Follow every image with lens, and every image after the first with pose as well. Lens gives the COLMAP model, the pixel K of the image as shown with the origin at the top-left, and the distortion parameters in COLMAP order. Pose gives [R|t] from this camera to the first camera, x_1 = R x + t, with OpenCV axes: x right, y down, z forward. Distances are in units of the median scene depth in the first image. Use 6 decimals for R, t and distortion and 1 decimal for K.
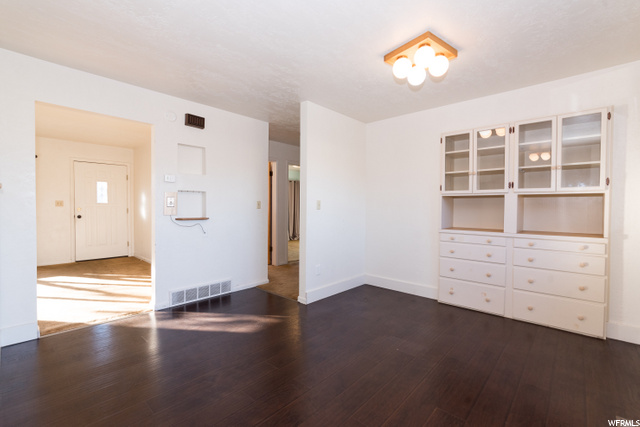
lens RADIAL K [[286.1, 0, 320.0], [0, 286.1, 213.5], [0, 0, 1]] dist [0.000338, 0.000027]
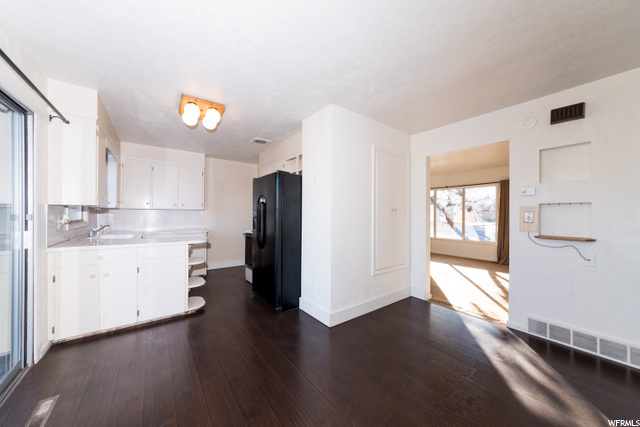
lens RADIAL K [[225.5, 0, 320.0], [0, 225.5, 213.5], [0, 0, 1]] dist [0.000234, 0.000029]
pose [[-0.189924, -0.010727, -0.981740, 0.317183], [-0.031195, 0.999501, -0.004886, -0.027945], [0.981303, 0.029698, -0.190164, 0.495241]]
